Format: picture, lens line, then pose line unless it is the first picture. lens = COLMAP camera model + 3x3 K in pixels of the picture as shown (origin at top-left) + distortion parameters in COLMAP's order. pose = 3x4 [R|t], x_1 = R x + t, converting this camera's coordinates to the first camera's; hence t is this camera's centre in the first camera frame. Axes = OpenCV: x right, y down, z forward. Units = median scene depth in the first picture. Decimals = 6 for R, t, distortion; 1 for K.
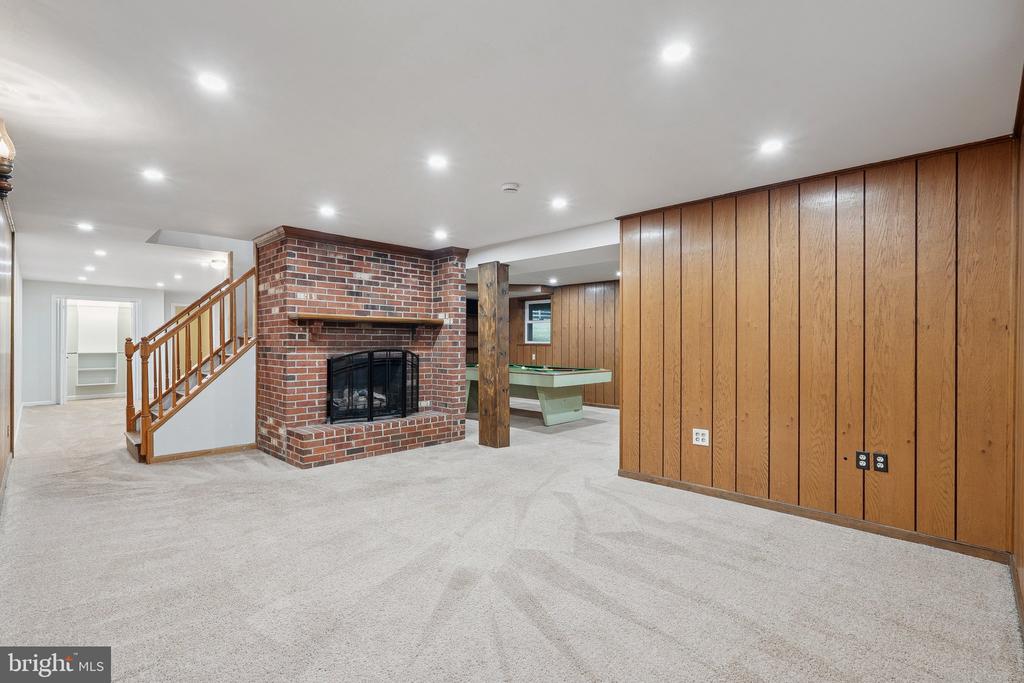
lens RADIAL K [[488.4, 0, 517.3], [0, 488.4, 343.7], [0, 0, 1]] dist [-0.001858, -0.000650]
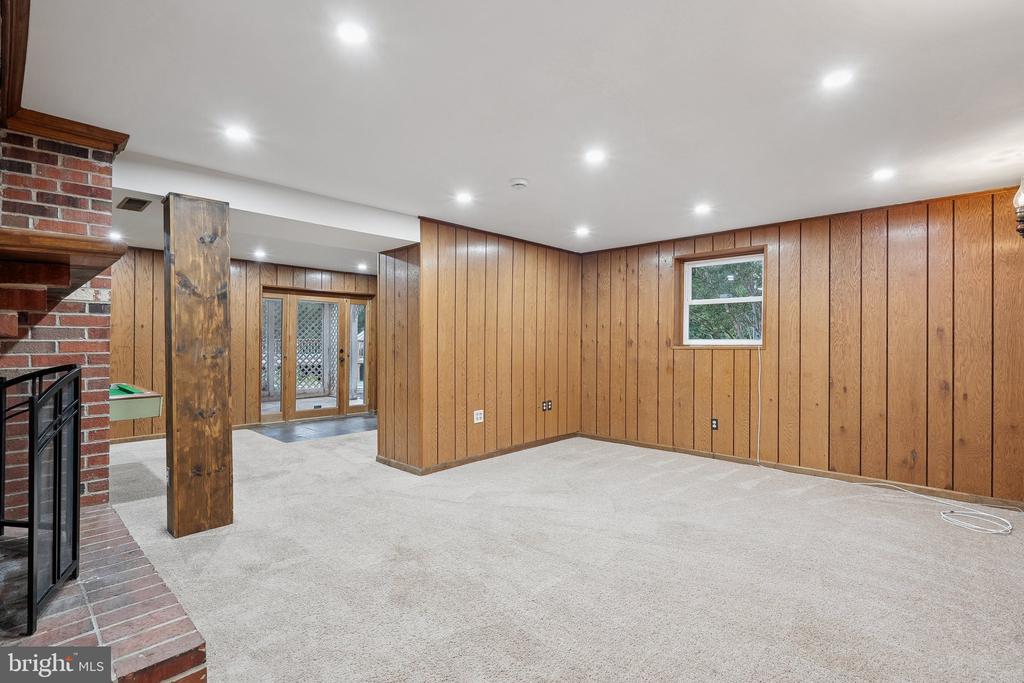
lens RADIAL K [[488.4, 0, 508.8], [0, 488.4, 341.8], [0, 0, 1]] dist [-0.001858, -0.000650]
pose [[-0.041145, -0.004591, 0.999143, -0.877059], [0.000185, 0.999989, 0.004603, -0.009033], [-0.999153, 0.000375, -0.041144, 0.947850]]
